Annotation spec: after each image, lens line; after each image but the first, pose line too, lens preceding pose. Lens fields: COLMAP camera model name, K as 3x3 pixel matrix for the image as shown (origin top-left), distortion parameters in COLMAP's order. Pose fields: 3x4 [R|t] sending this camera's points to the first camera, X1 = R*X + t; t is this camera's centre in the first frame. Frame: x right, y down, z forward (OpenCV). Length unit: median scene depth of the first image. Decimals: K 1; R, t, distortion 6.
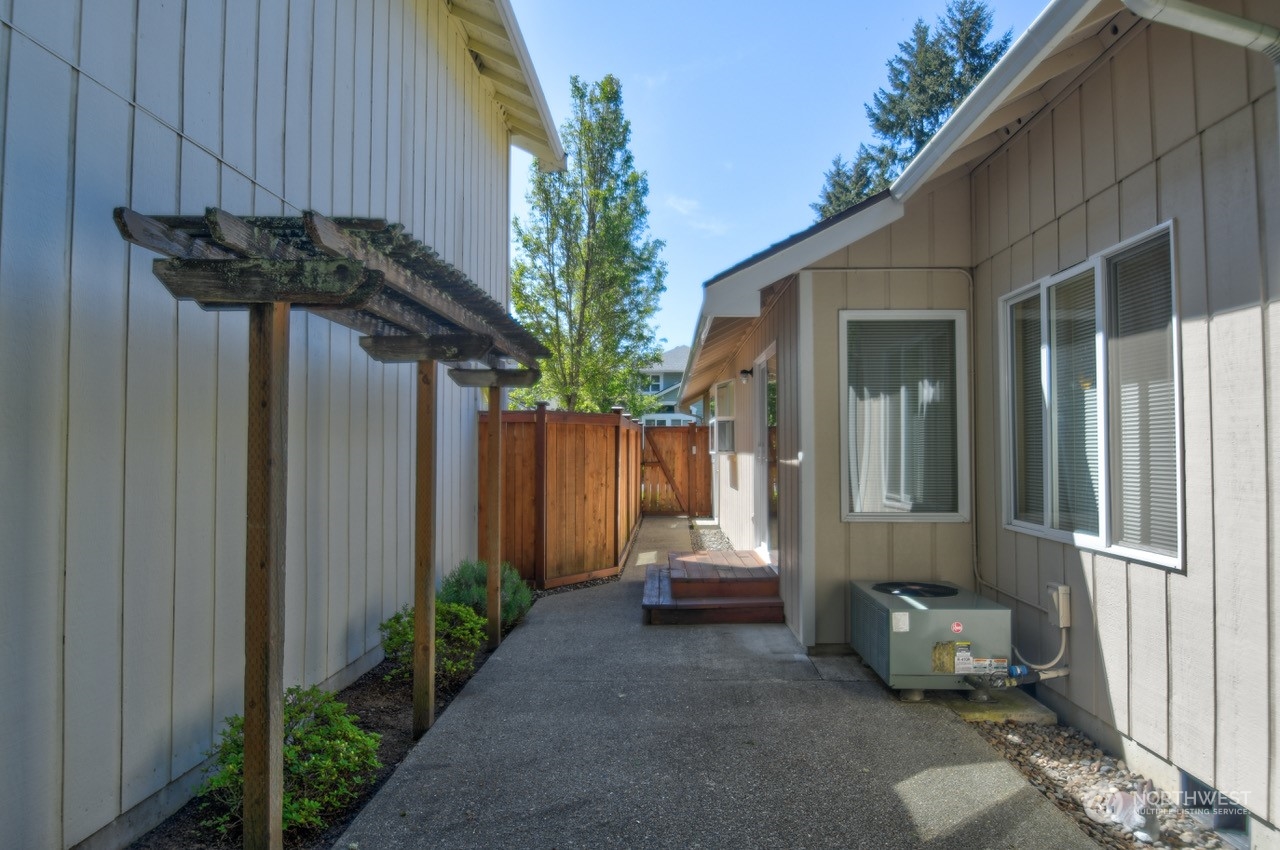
lens RADIAL K [[782.0, 0, 639.8], [0, 782.0, 422.6], [0, 0, 1]] dist [-0.019335, -0.013571]
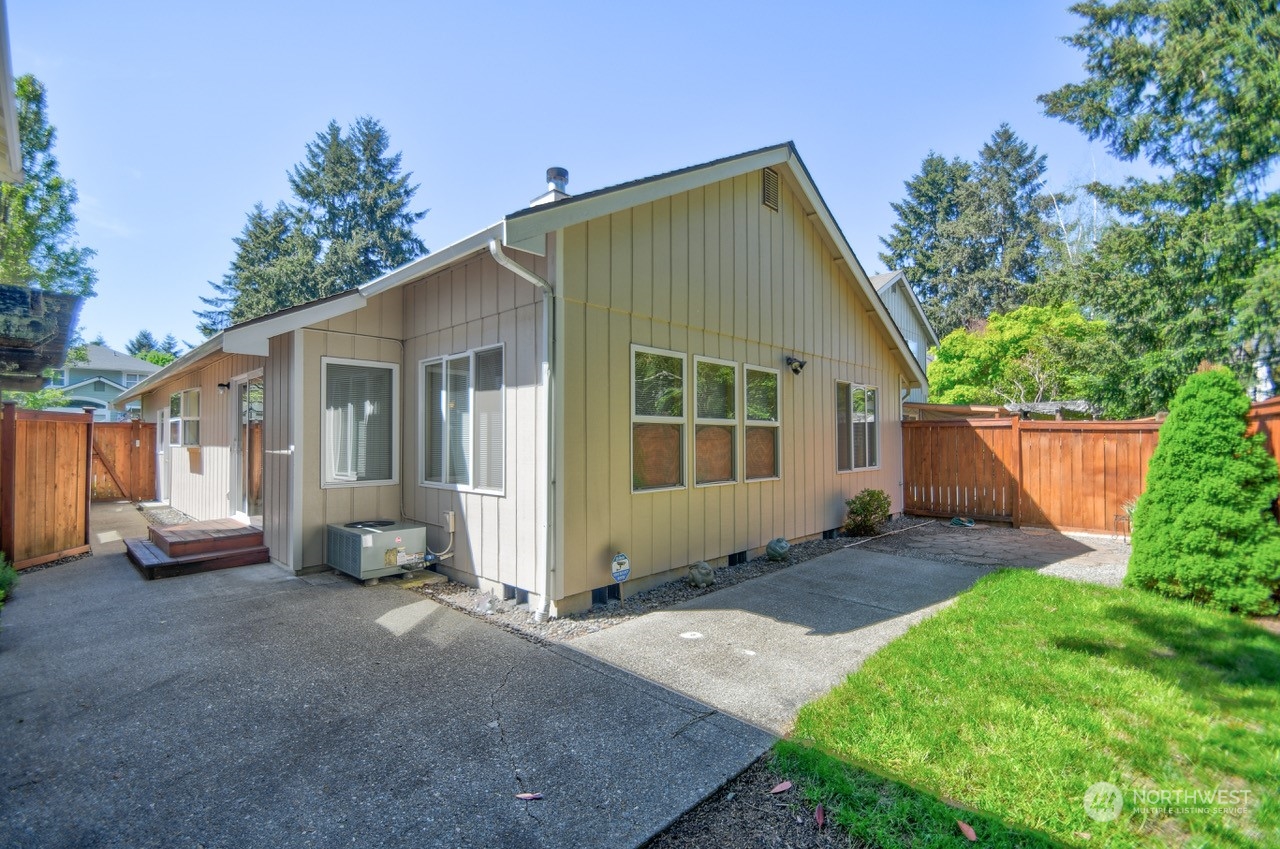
lens RADIAL K [[567.8, 0, 617.4], [0, 567.8, 430.0], [0, 0, 1]] dist [0.012171, -0.016499]
pose [[0.673804, 0.011091, 0.738827, -0.159900], [-0.022557, 0.999730, 0.005564, -0.011214], [-0.738566, -0.020415, 0.673872, -0.191247]]
